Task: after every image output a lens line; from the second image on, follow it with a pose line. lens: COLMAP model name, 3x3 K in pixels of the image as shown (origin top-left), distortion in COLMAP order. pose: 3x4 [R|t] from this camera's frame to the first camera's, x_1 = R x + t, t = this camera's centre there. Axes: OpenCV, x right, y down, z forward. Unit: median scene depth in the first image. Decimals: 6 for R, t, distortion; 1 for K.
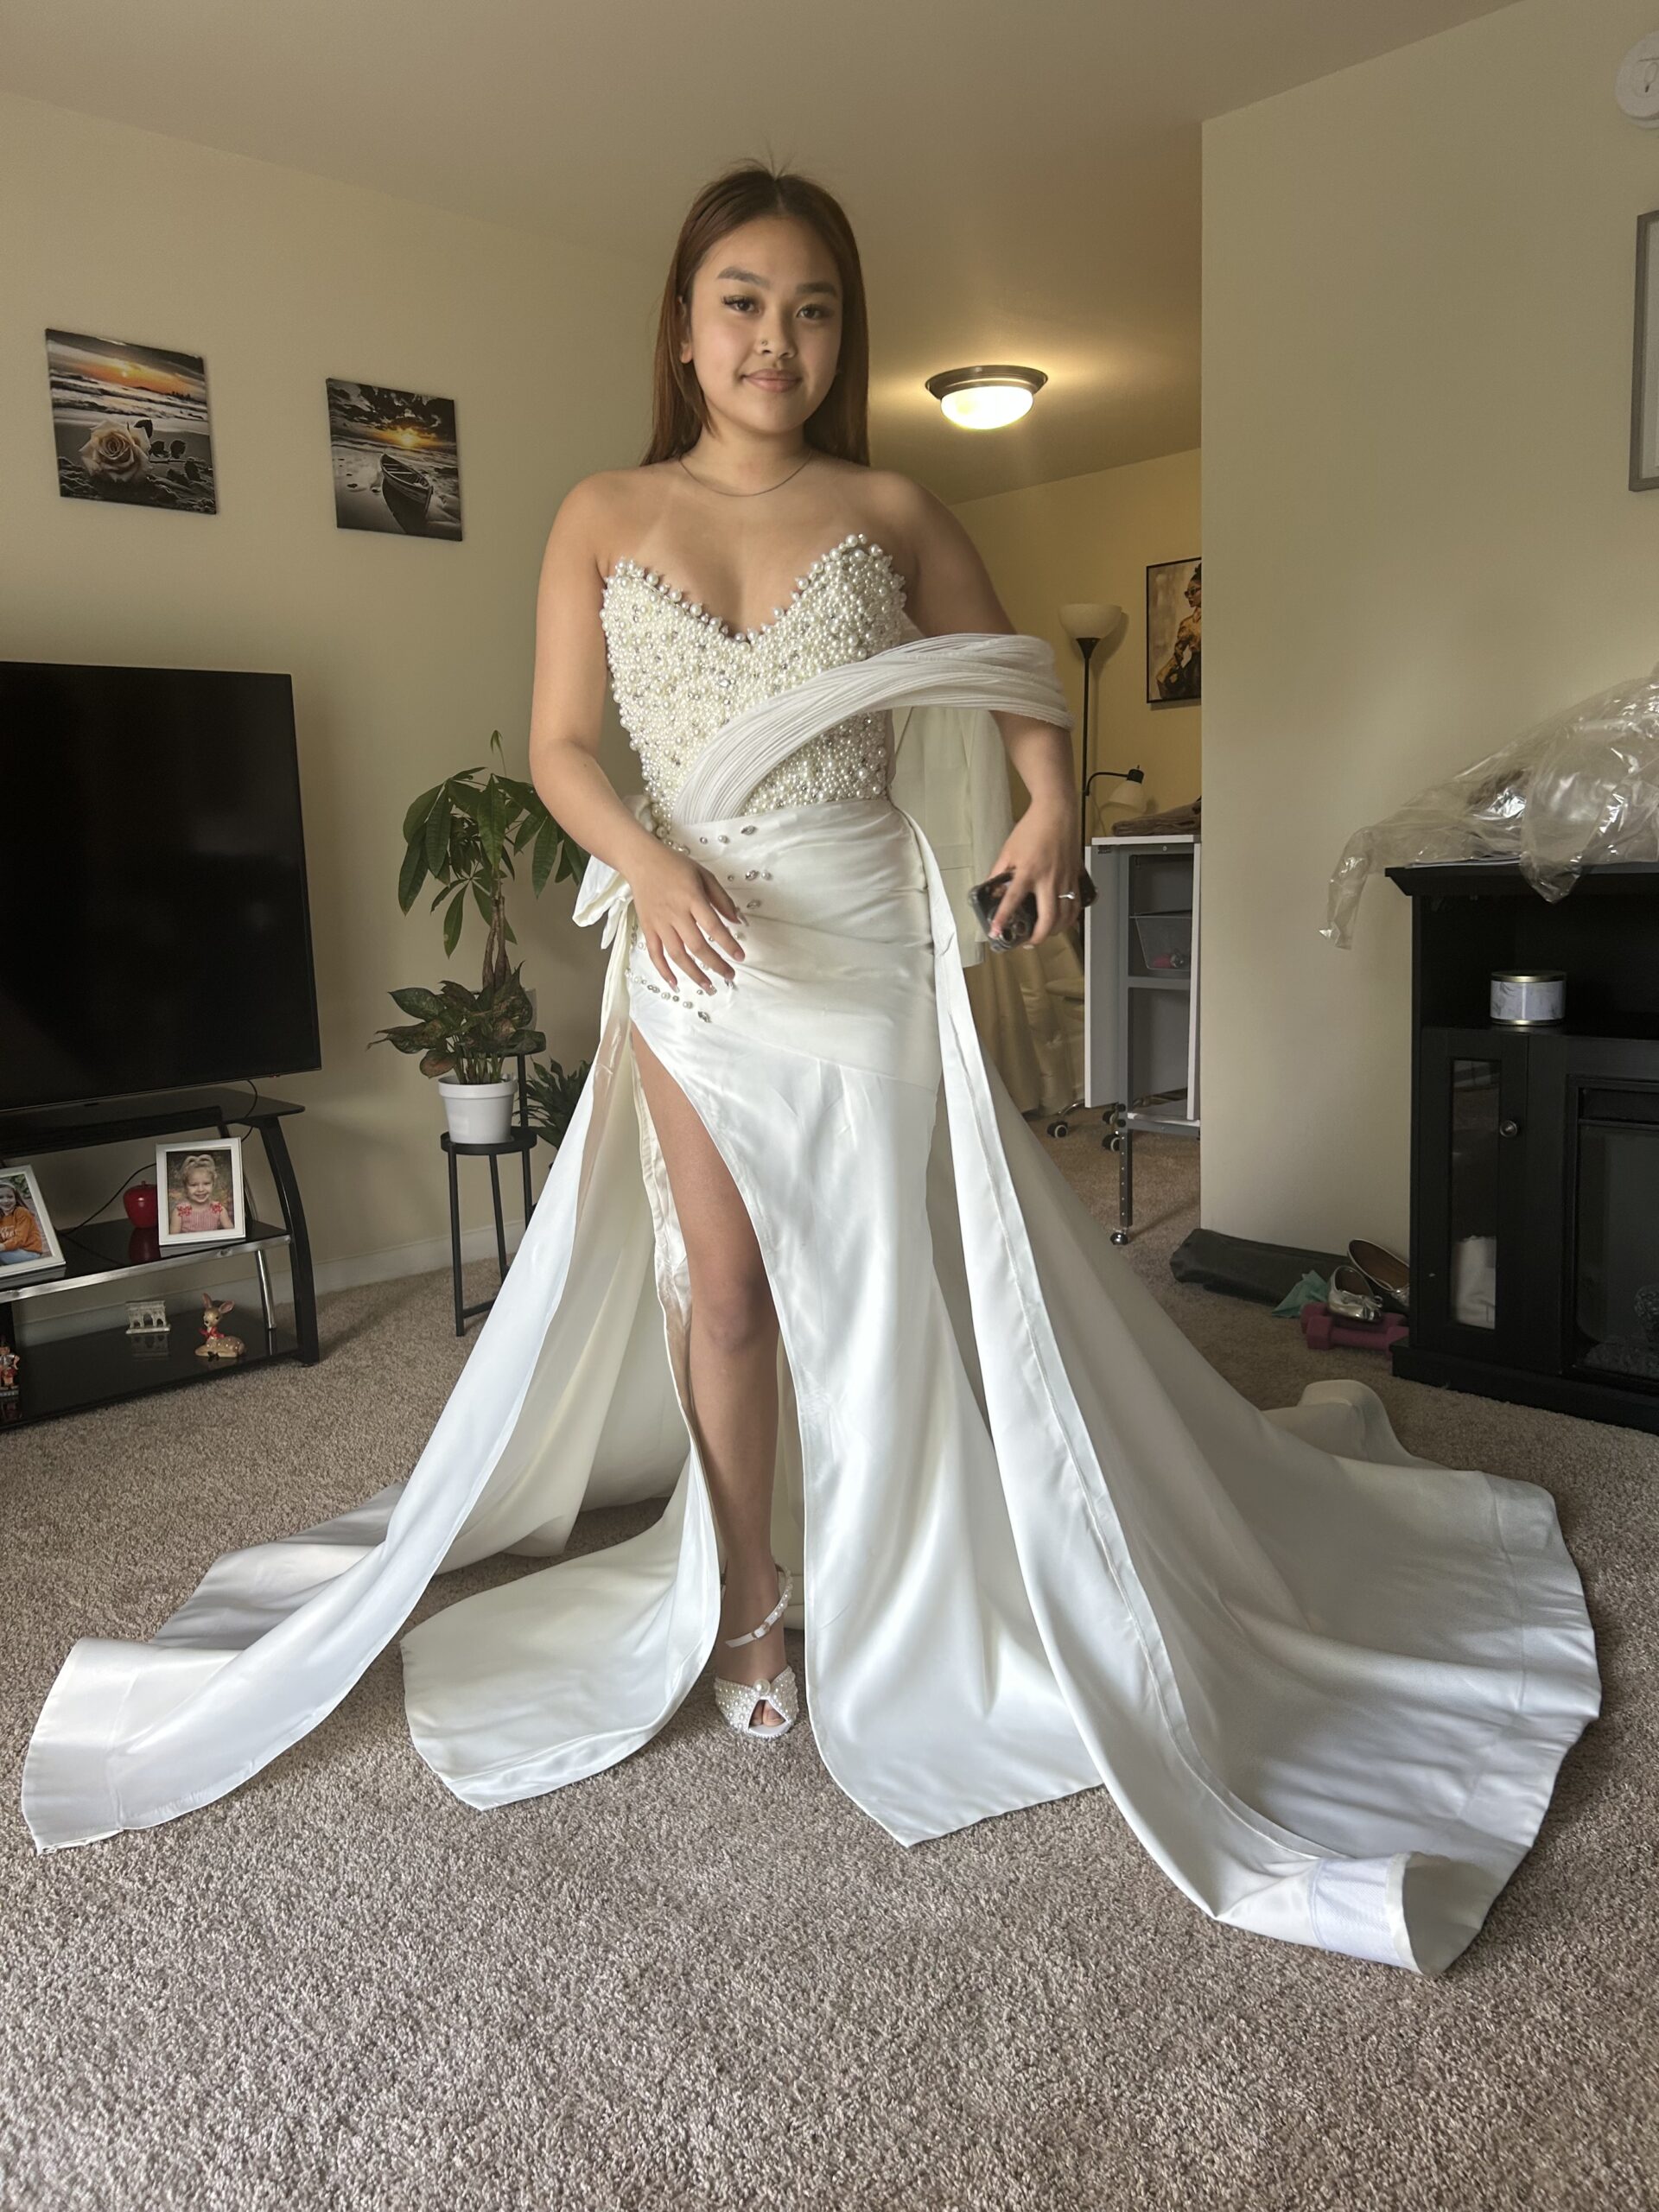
lens RADIAL K [[1655.1, 0, 818.3], [0, 1655.1, 1086.4], [0, 0, 1]] dist [0.025785, 0.003939]
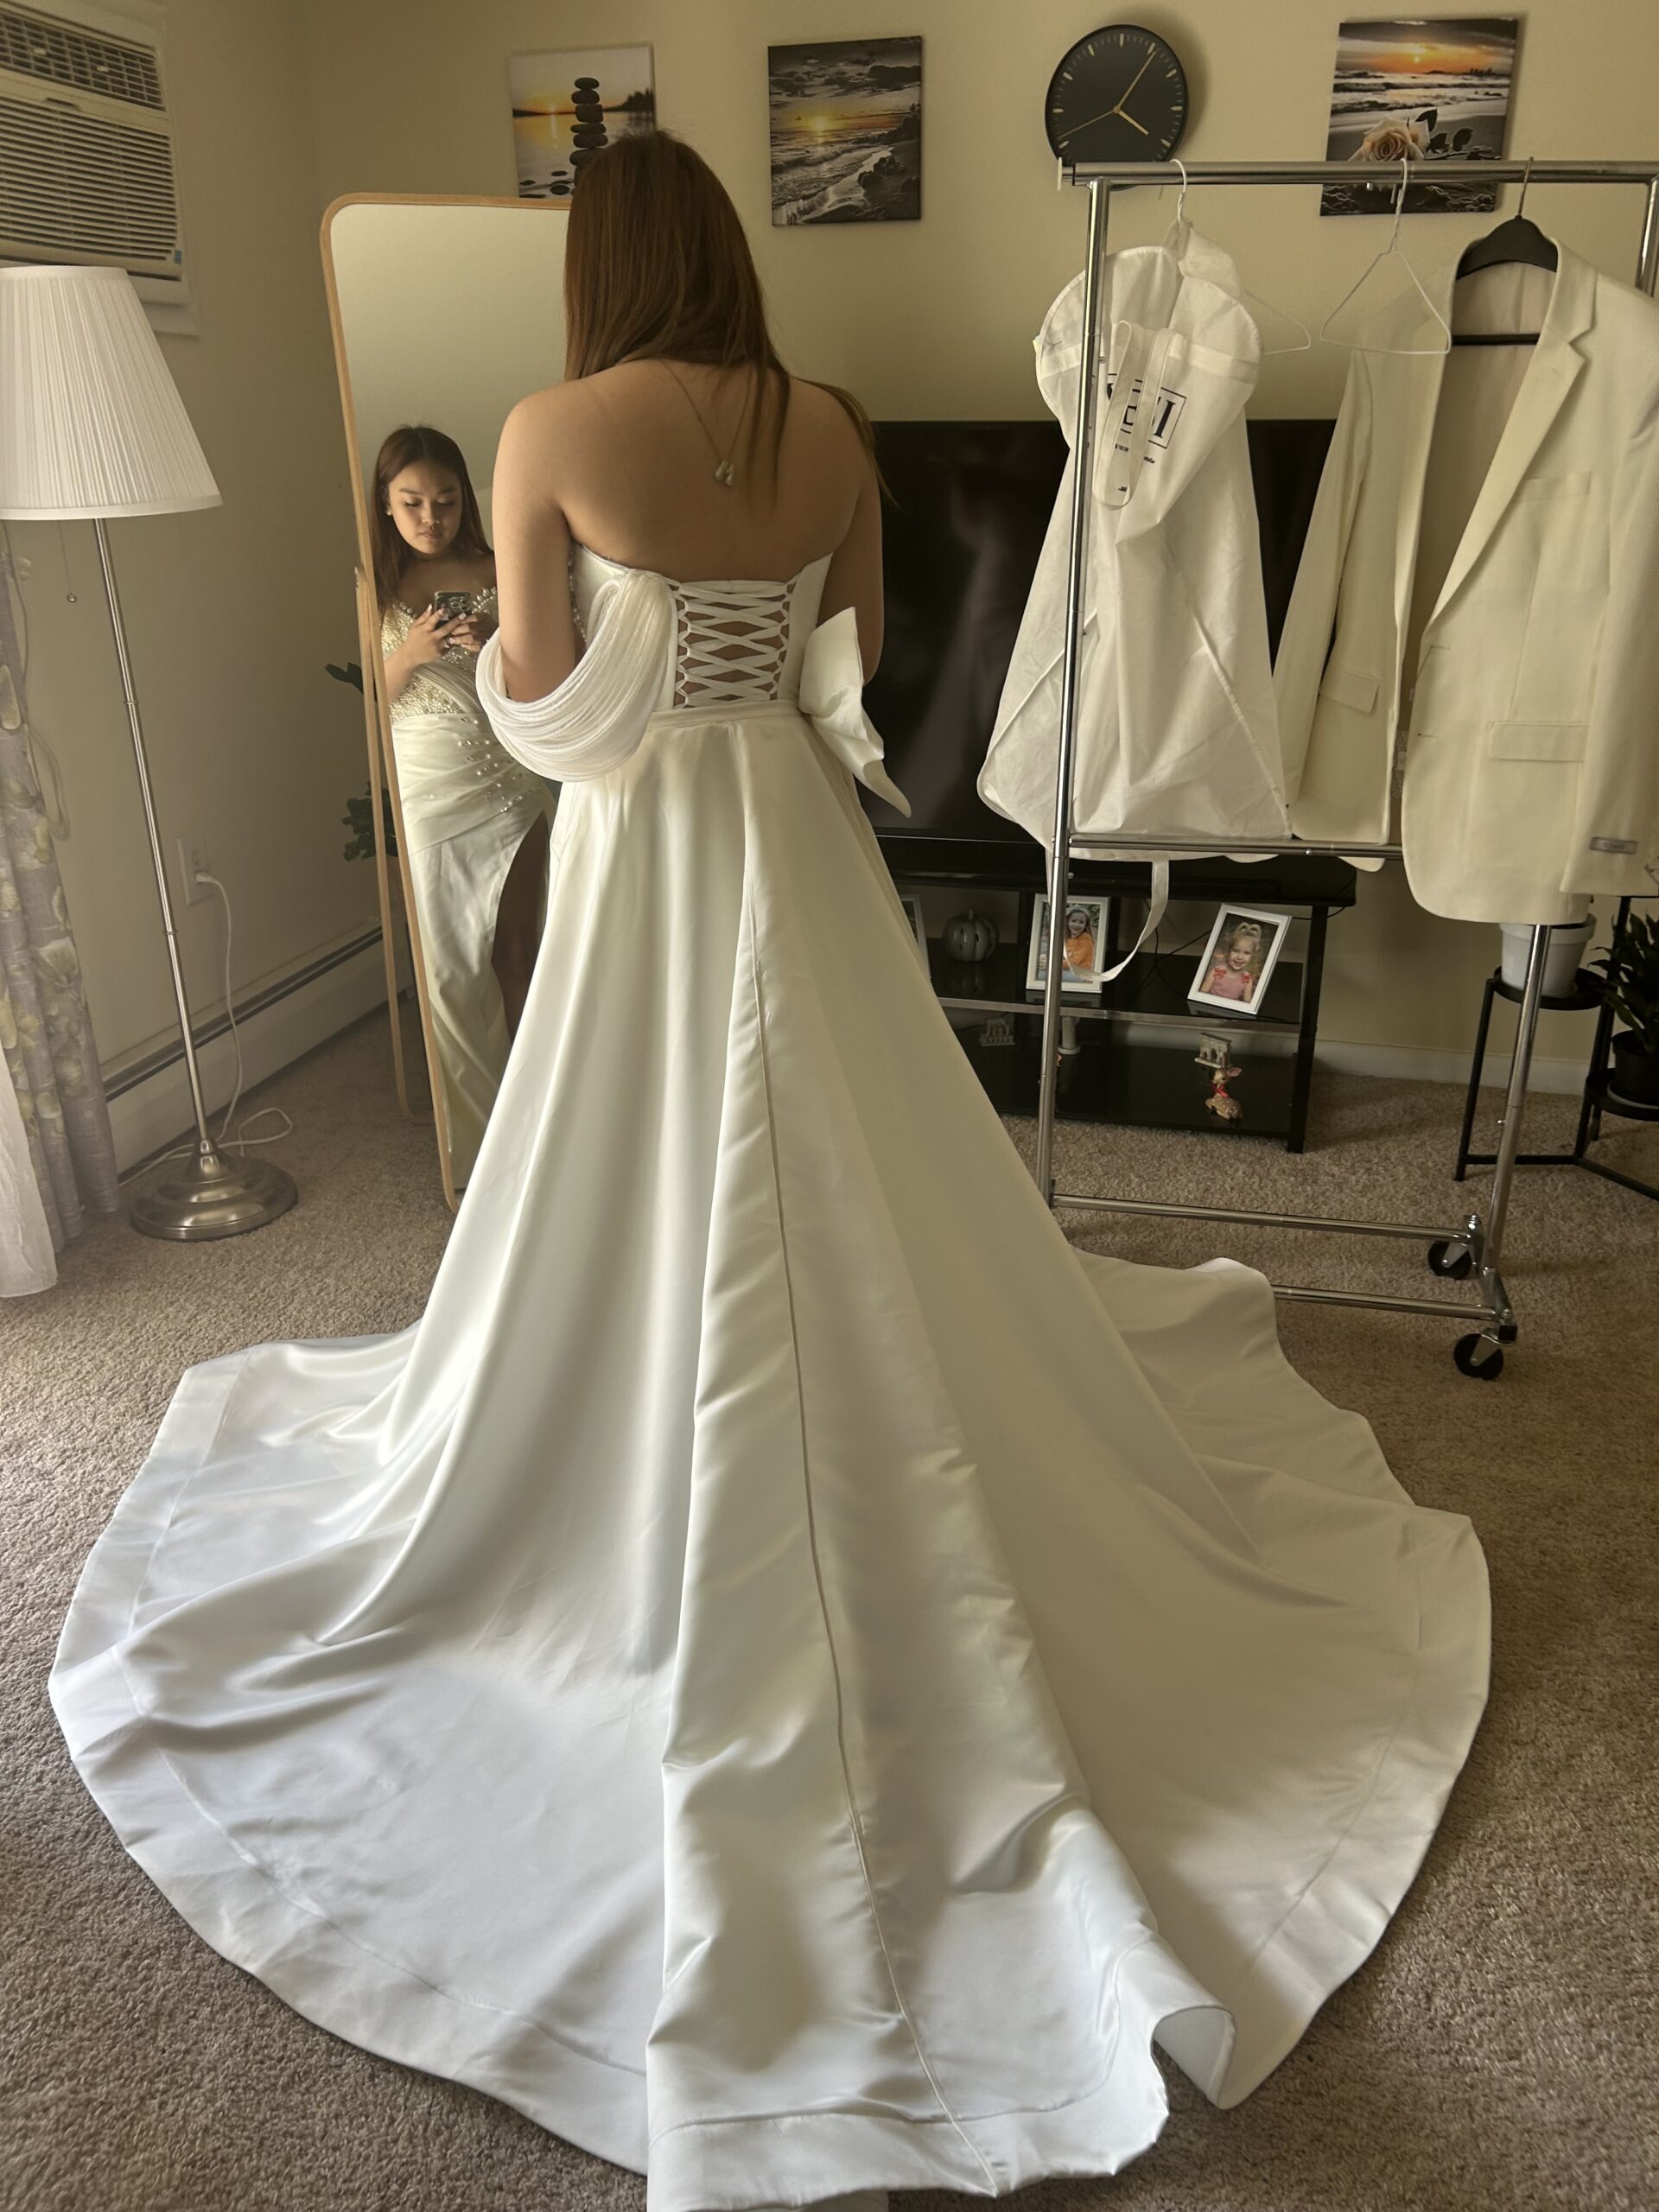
lens RADIAL K [[1651.0, 0, 822.5], [0, 1651.0, 1106.2], [0, 0, 1]] dist [0.039108, -0.048056]
pose [[0.538749, 0.357610, -0.762800, 0.615780], [-0.143676, 0.931174, 0.335071, -0.318115], [0.830125, -0.070923, 0.553049, 0.404608]]
